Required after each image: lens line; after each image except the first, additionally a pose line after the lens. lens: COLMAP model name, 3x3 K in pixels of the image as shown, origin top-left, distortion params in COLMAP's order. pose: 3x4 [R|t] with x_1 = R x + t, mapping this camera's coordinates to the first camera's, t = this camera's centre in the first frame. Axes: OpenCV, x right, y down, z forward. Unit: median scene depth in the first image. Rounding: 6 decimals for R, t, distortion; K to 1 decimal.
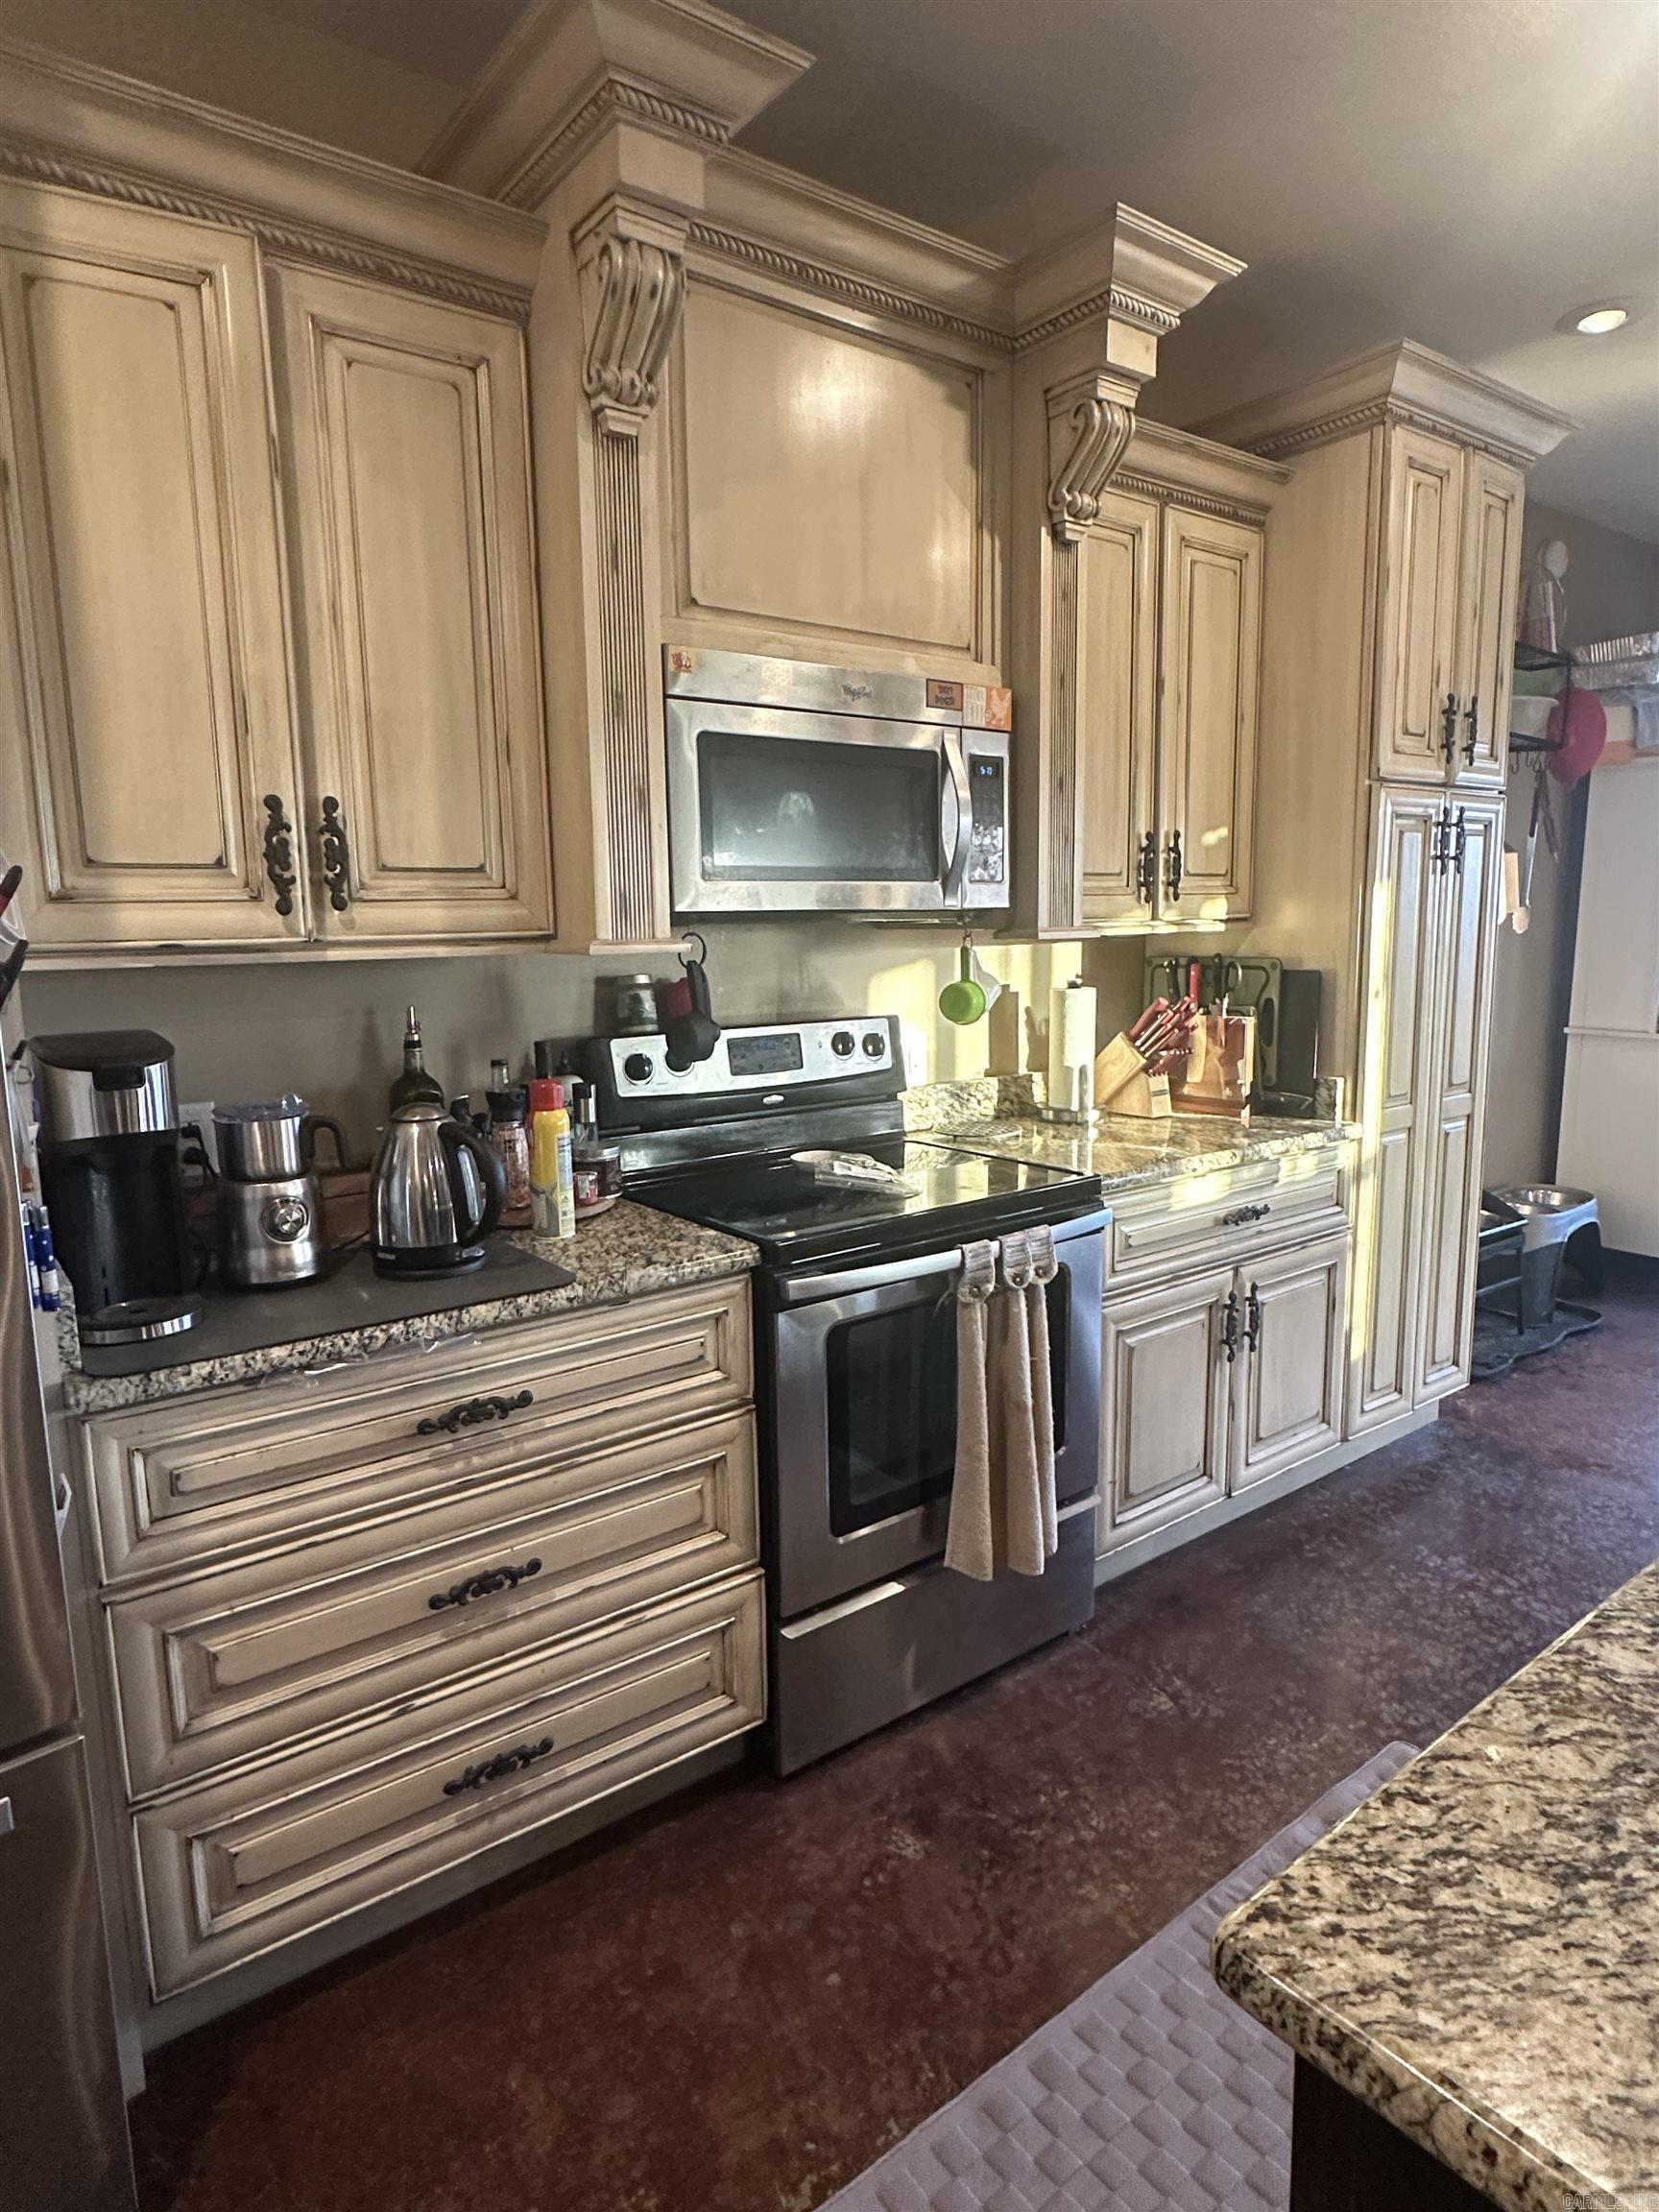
lens RADIAL K [[1262.1, 0, 828.9], [0, 1262.1, 1110.8], [0, 0, 1]] dist [-0.002789, 0.002407]
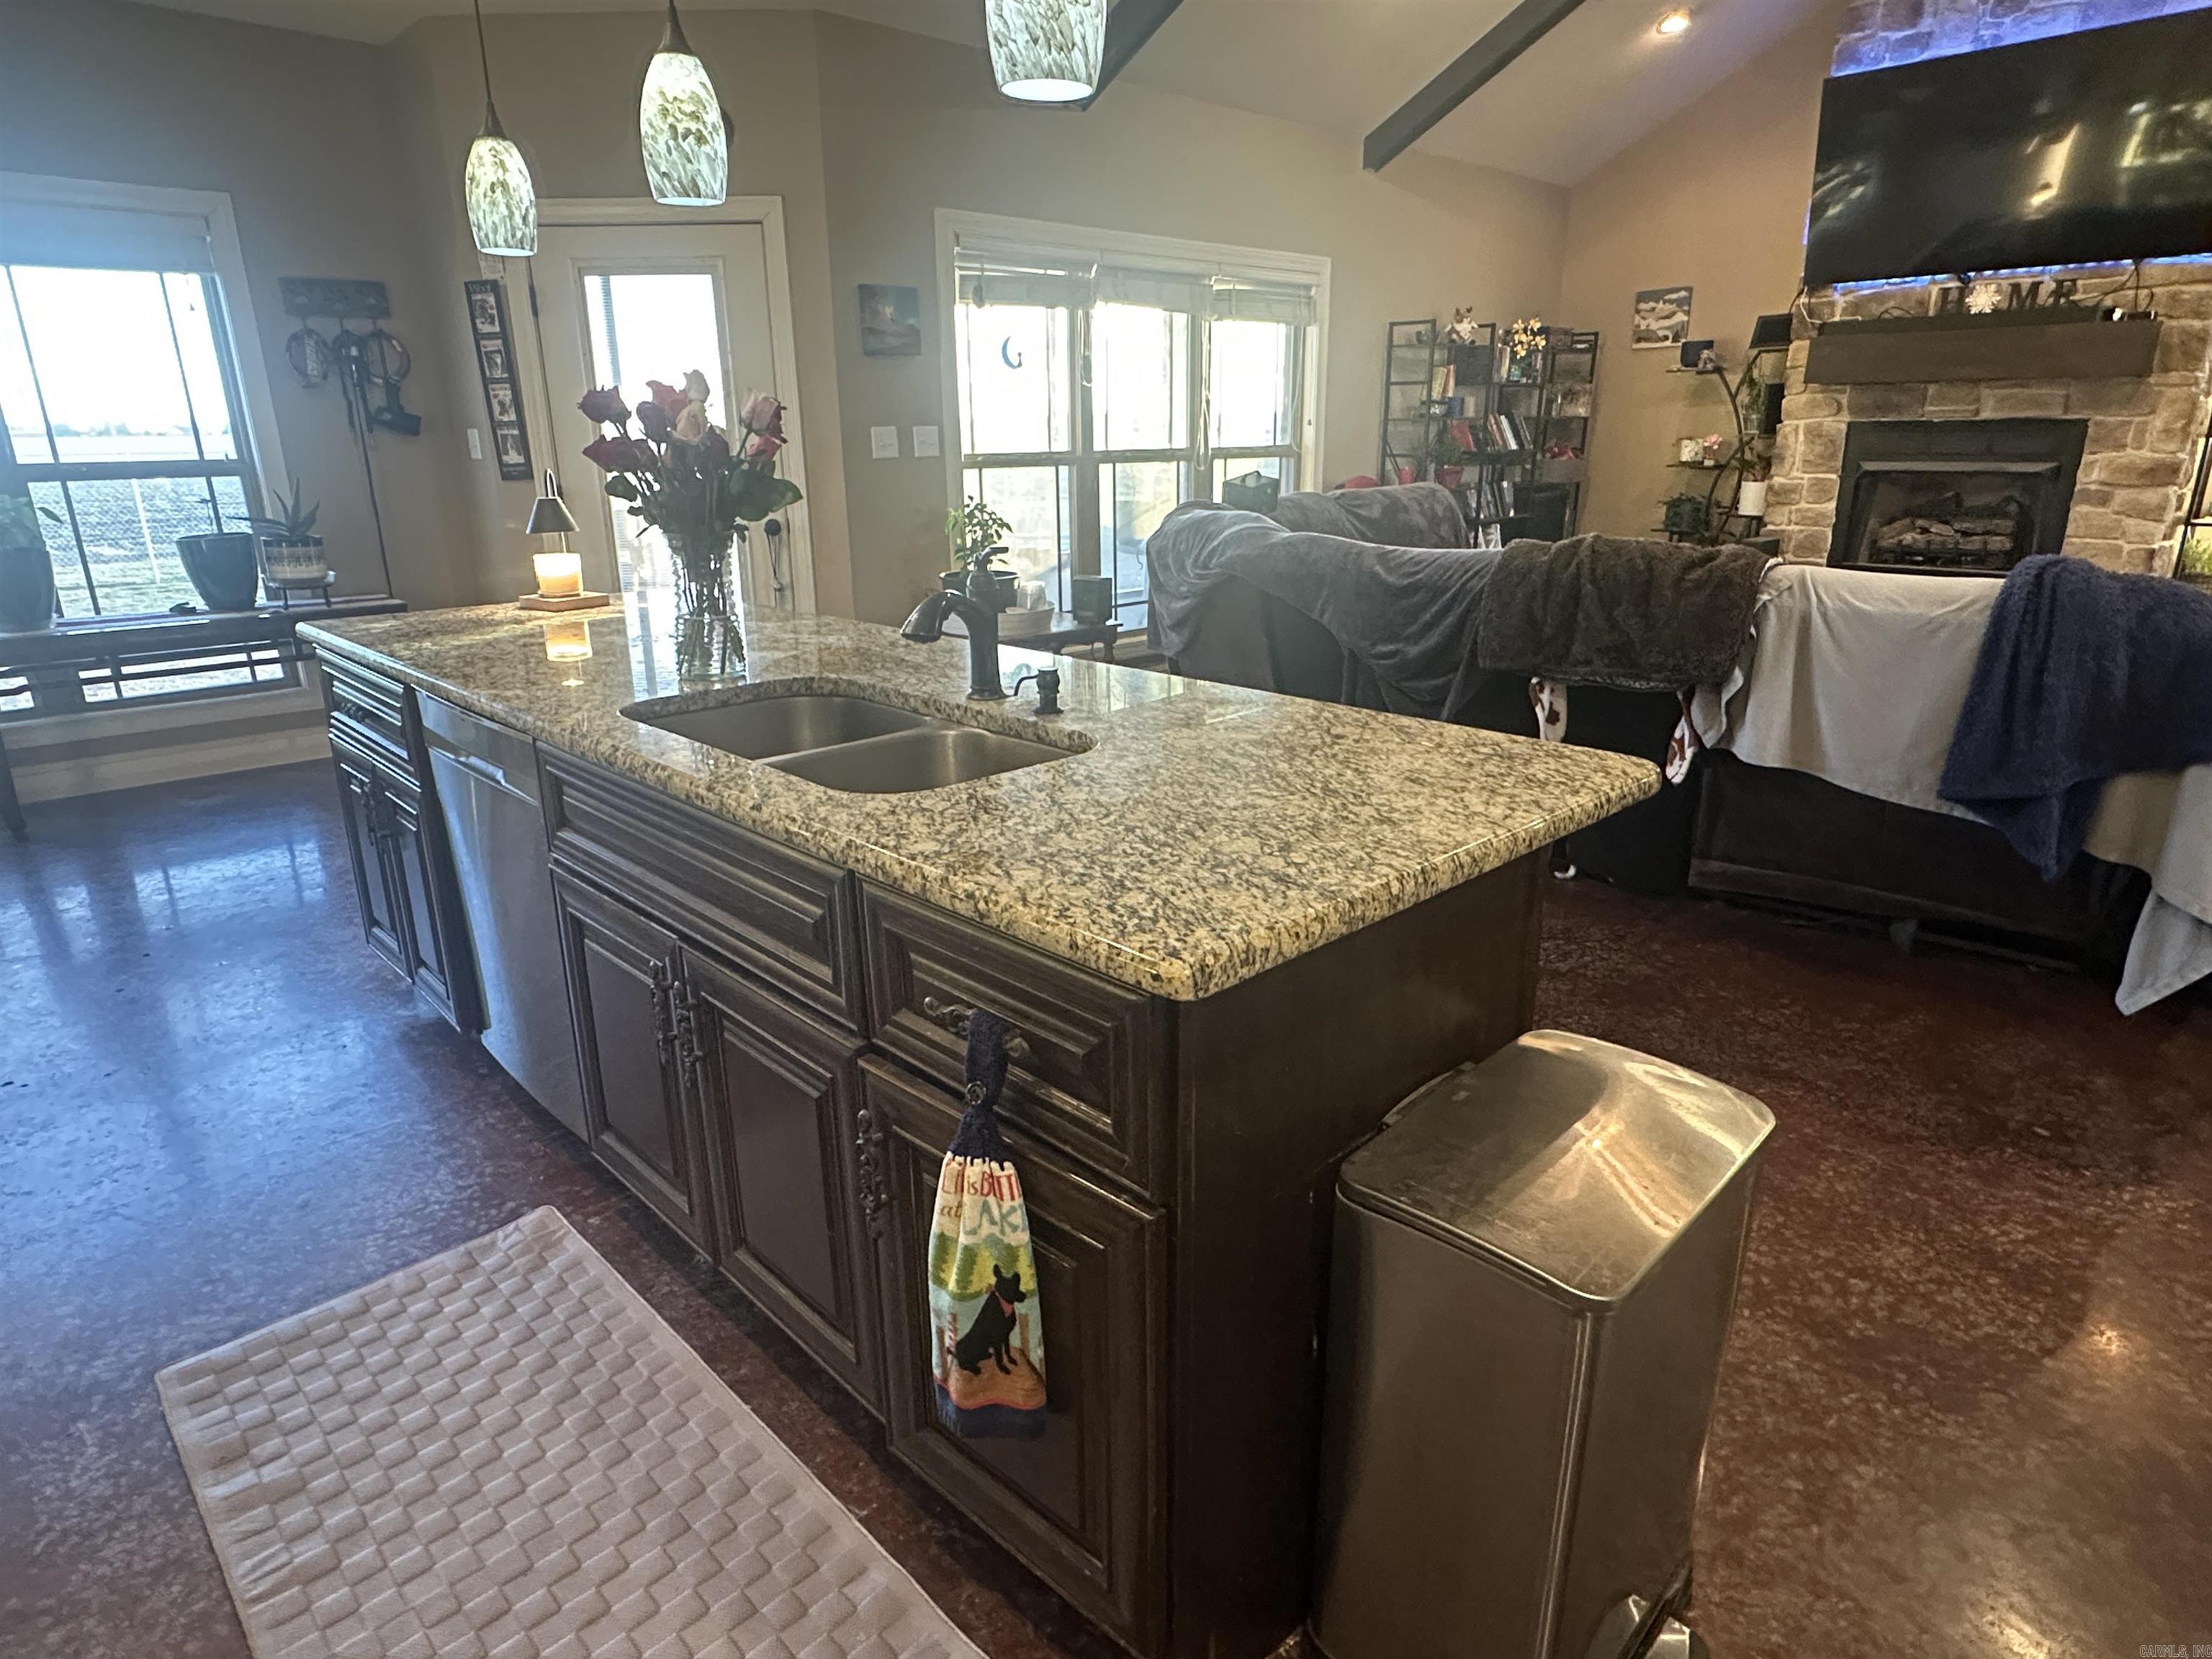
lens RADIAL K [[1262.1, 0, 1099.0], [0, 1262.1, 830.8], [0, 0, 1]] dist [-0.002789, 0.002407]
pose [[-0.102301, -0.285913, 0.952779, -0.367332], [0.161796, 0.940268, 0.299531, -0.005590], [-0.981507, 0.184798, -0.049930, 0.366439]]
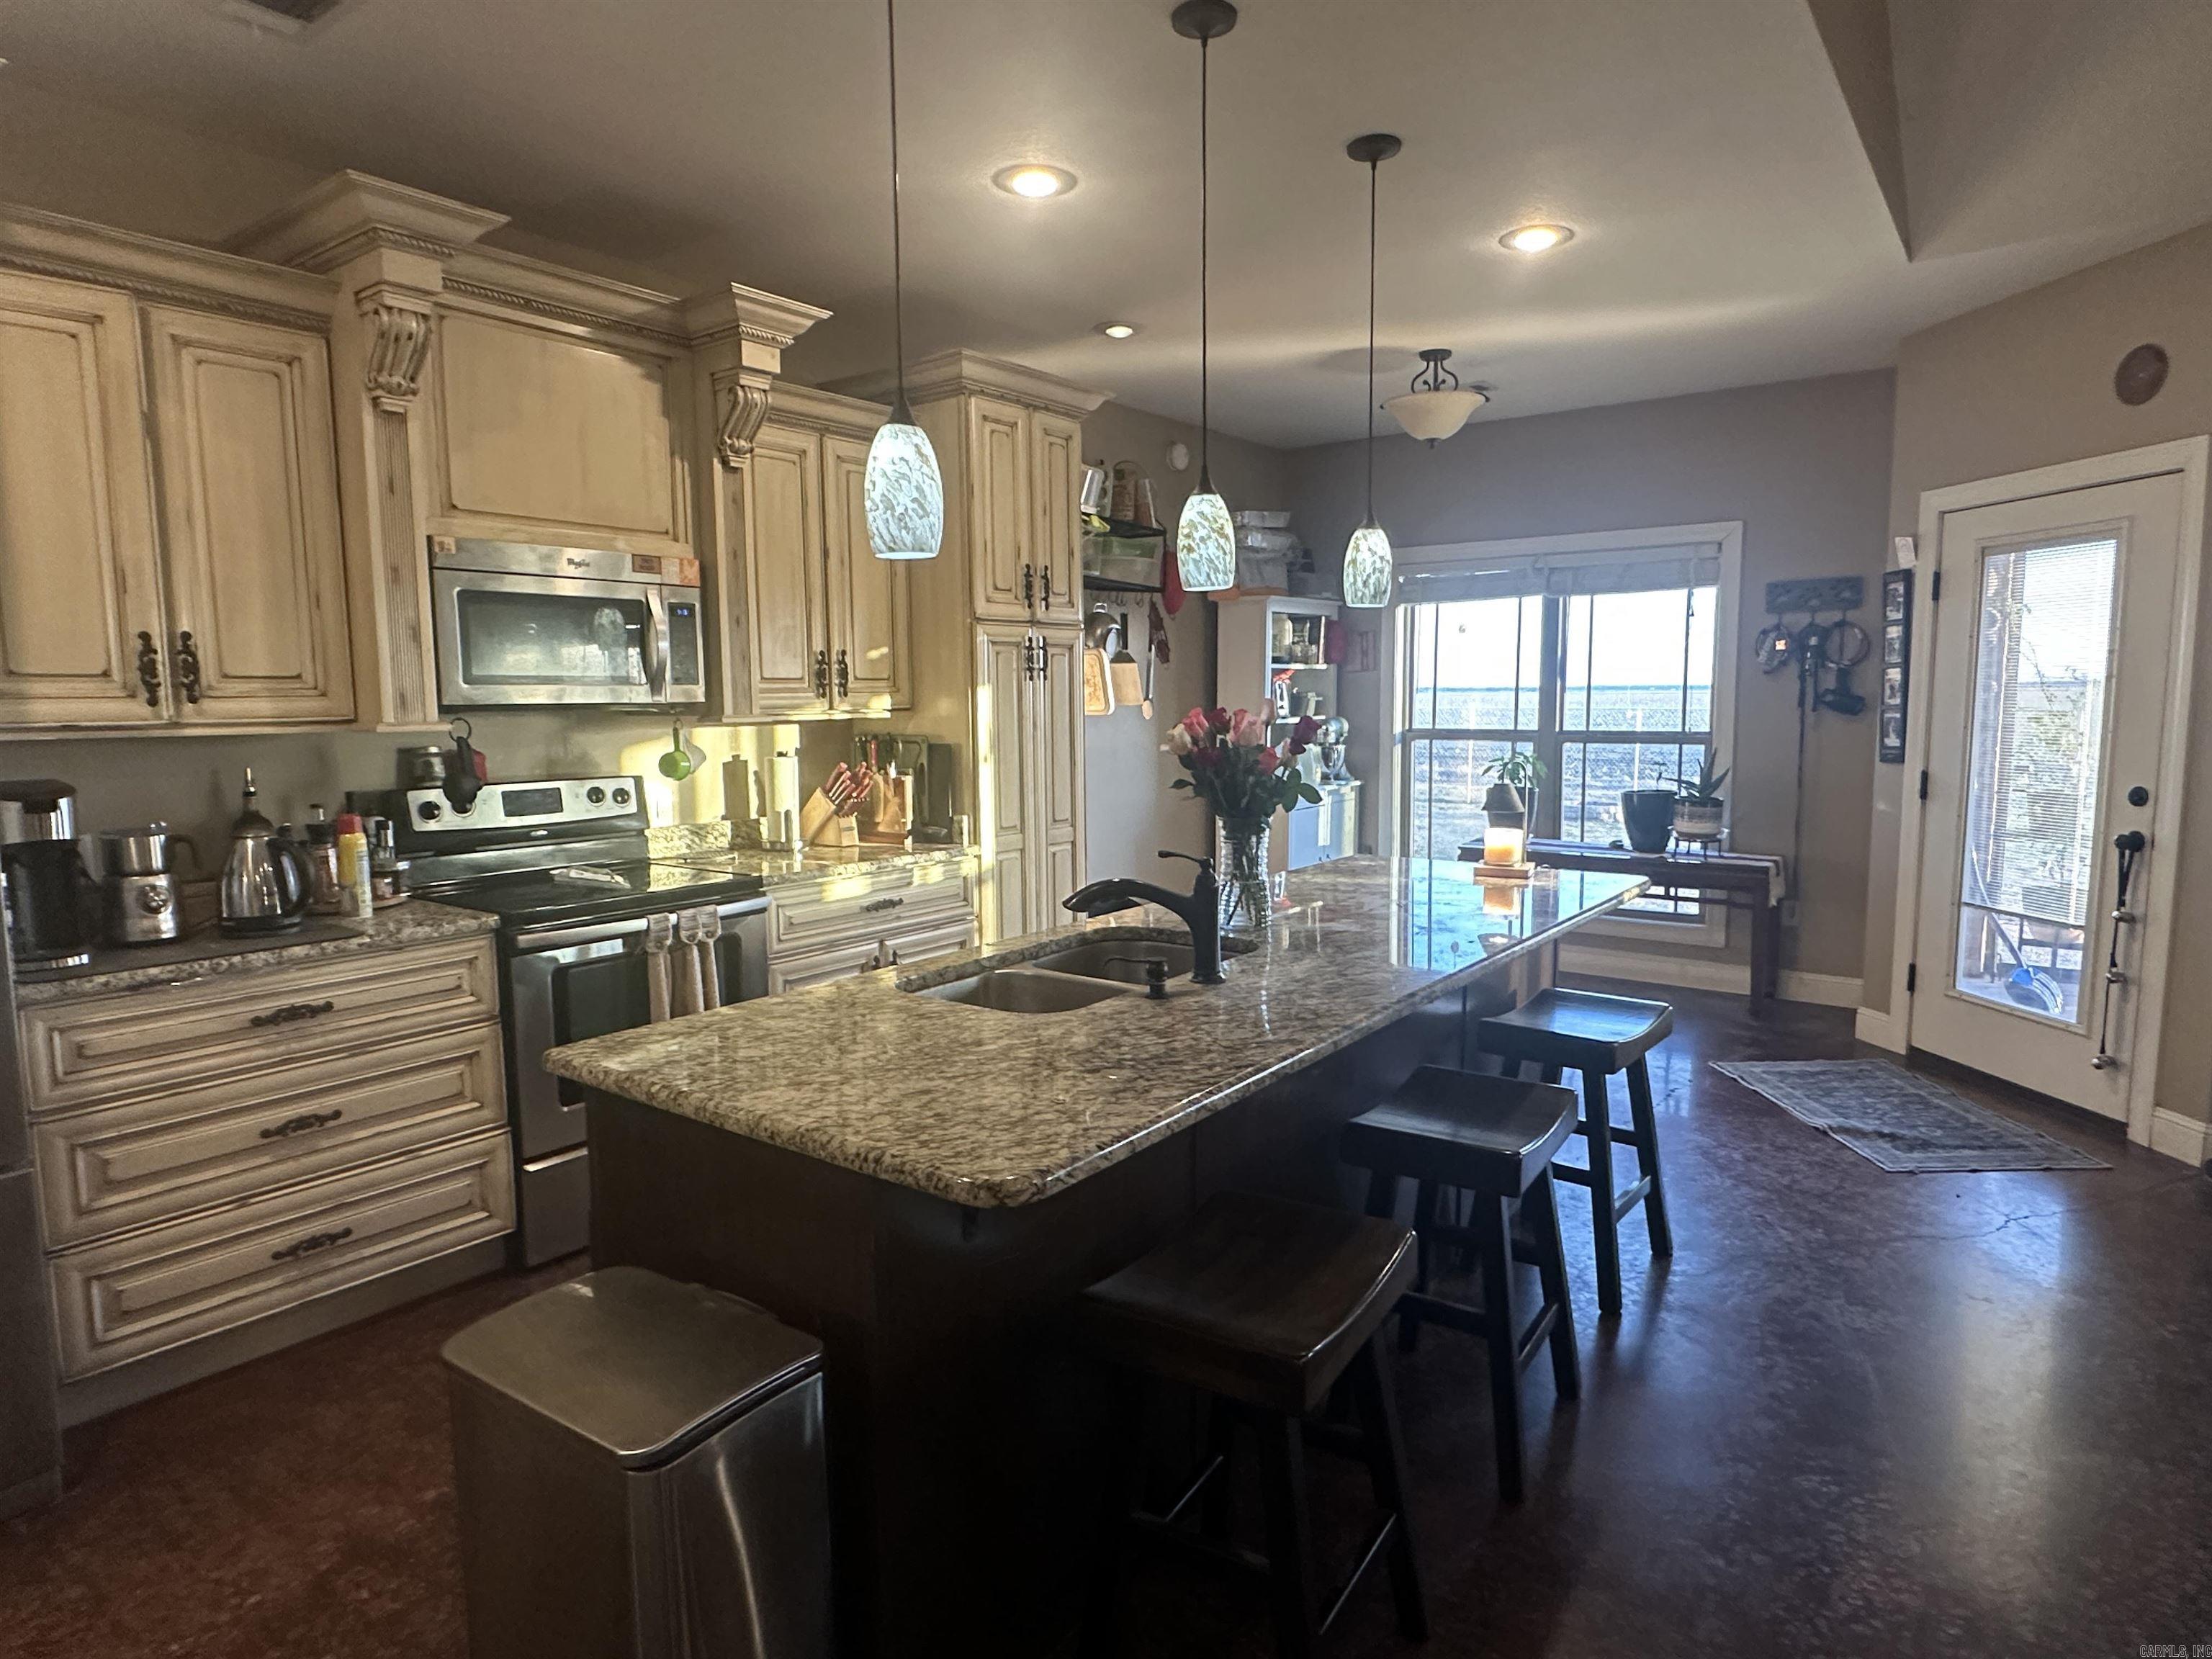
lens RADIAL K [[1262.1, 0, 1111.9], [0, 1262.1, 836.2], [0, 0, 1]] dist [-0.002789, 0.002407]
pose [[0.962858, -0.020938, 0.269195, 0.258711], [0.032671, 0.998698, -0.039180, 0.094259], [-0.268024, 0.046520, 0.962288, -0.729663]]
